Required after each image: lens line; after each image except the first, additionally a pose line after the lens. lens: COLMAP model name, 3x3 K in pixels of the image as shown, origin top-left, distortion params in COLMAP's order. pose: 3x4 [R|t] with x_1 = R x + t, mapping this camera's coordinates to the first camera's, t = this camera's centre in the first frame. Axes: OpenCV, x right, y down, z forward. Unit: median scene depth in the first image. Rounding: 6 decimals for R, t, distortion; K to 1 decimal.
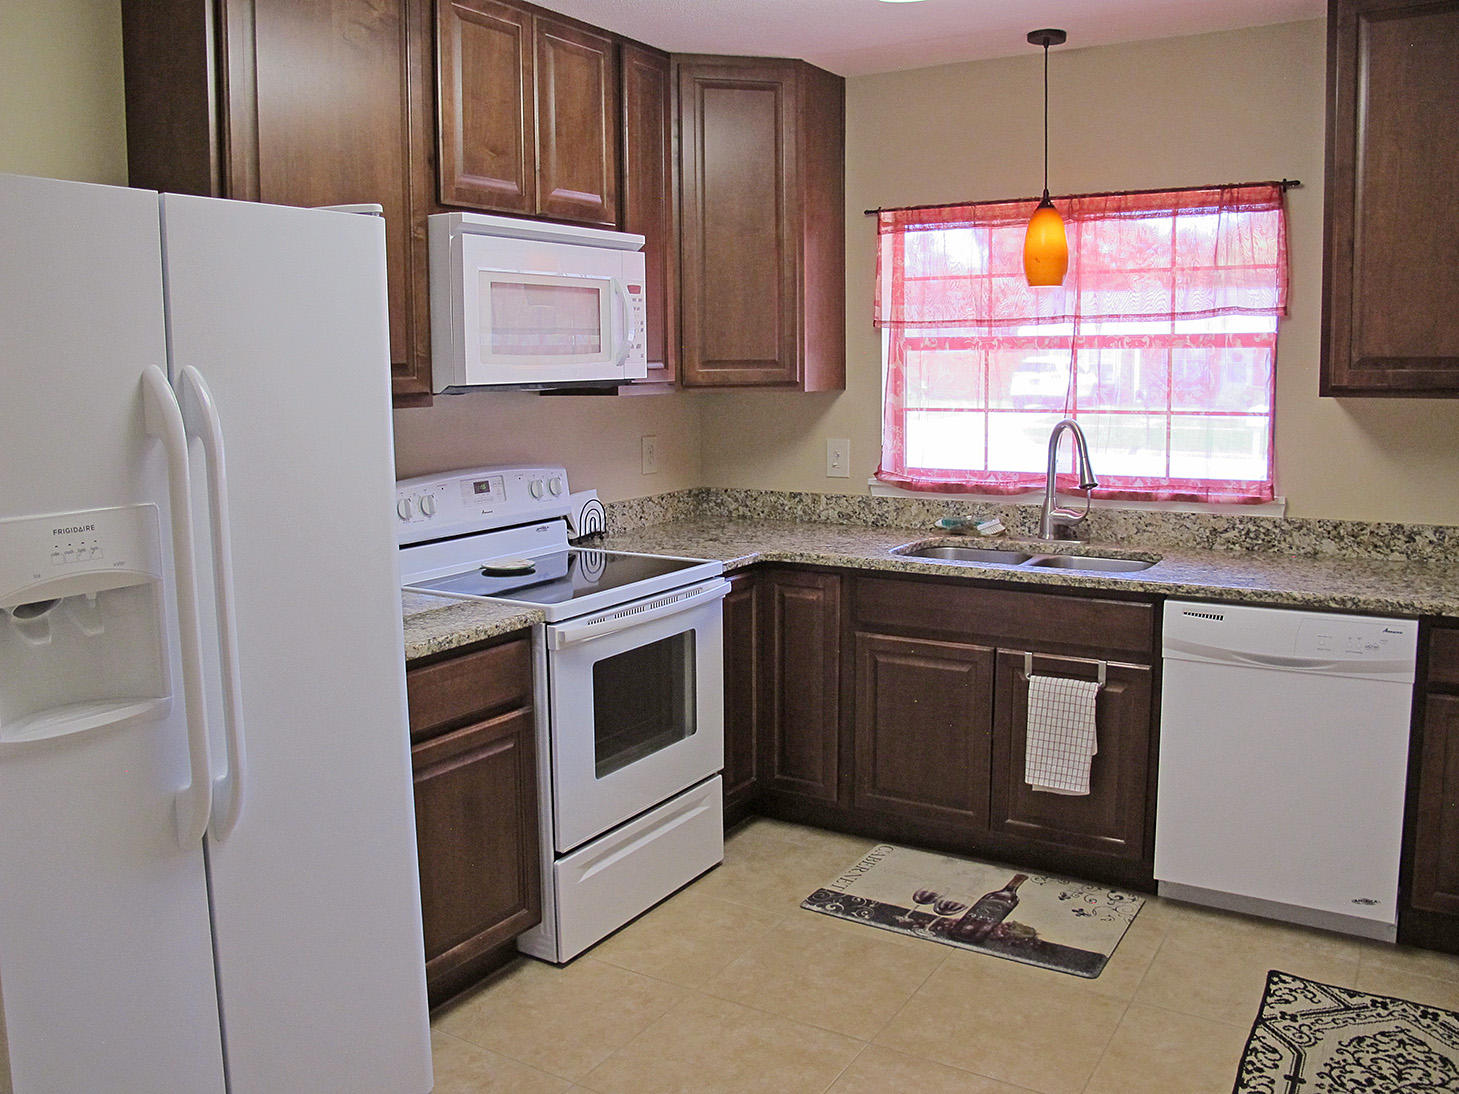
lens RADIAL K [[1227.5, 0, 725.2], [0, 1227.5, 503.9], [0, 0, 1]] dist [-0.147565, 0.112734]
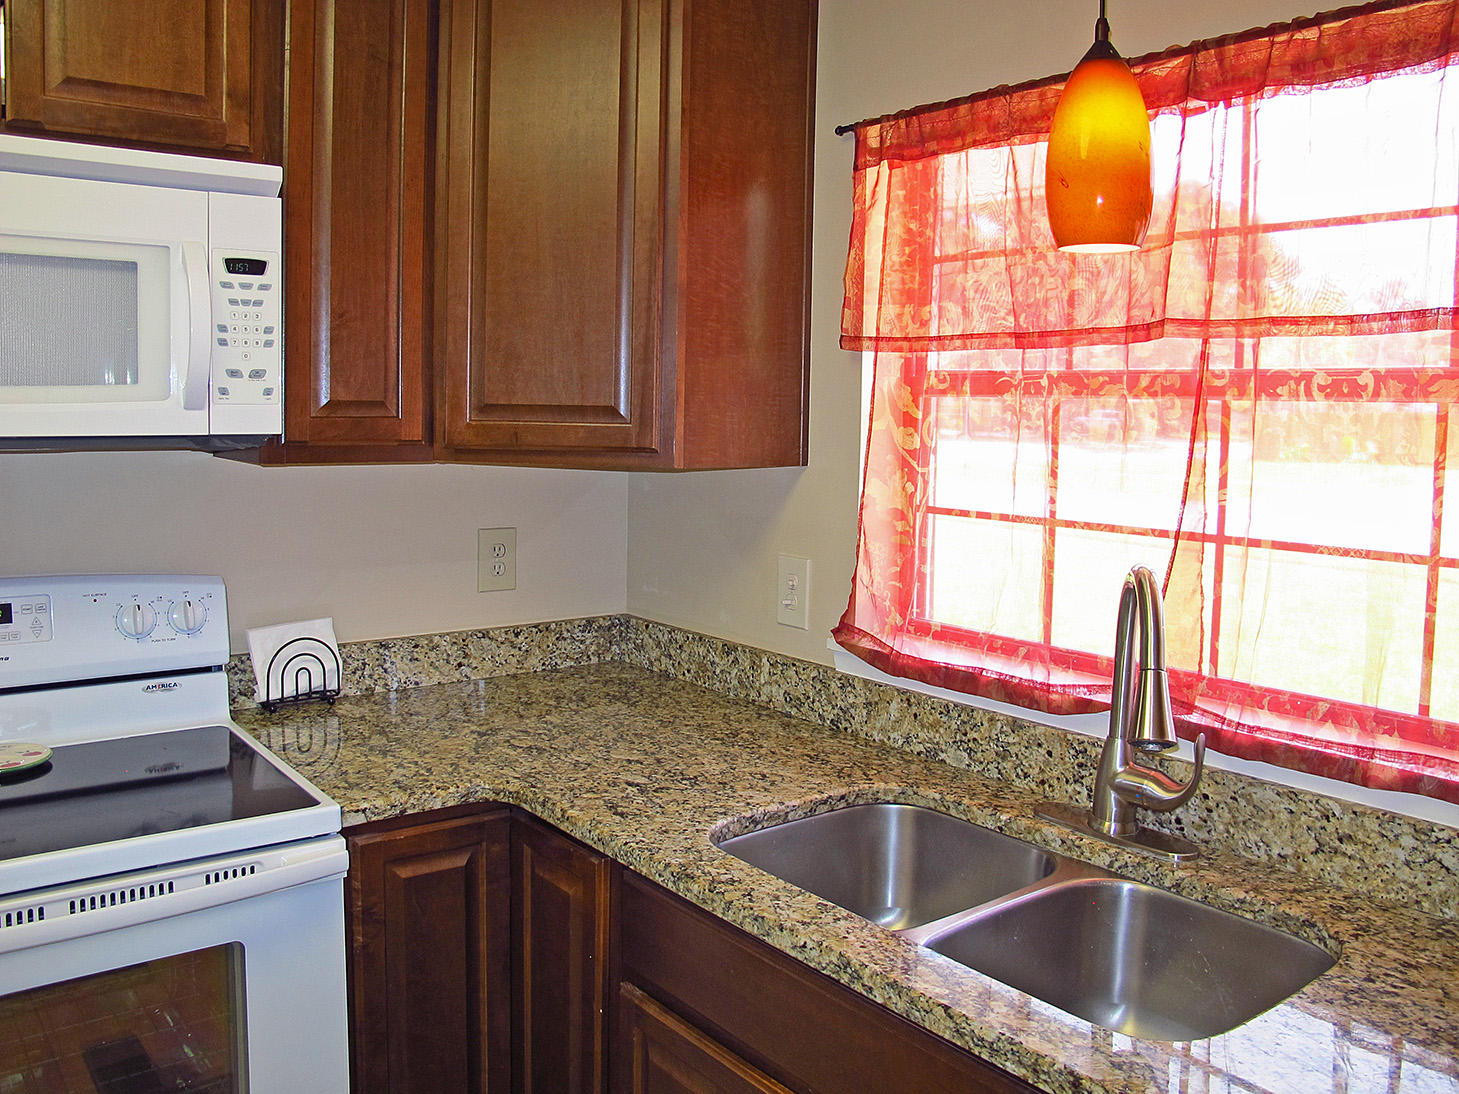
lens RADIAL K [[1227.5, 0, 725.2], [0, 1227.5, 503.9], [0, 0, 1]] dist [-0.147565, 0.112734]
pose [[0.935574, 0.056857, -0.348524, 0.285192], [-0.069085, 0.997351, -0.022746, -0.070173], [0.346308, 0.045358, 0.937024, 0.548576]]
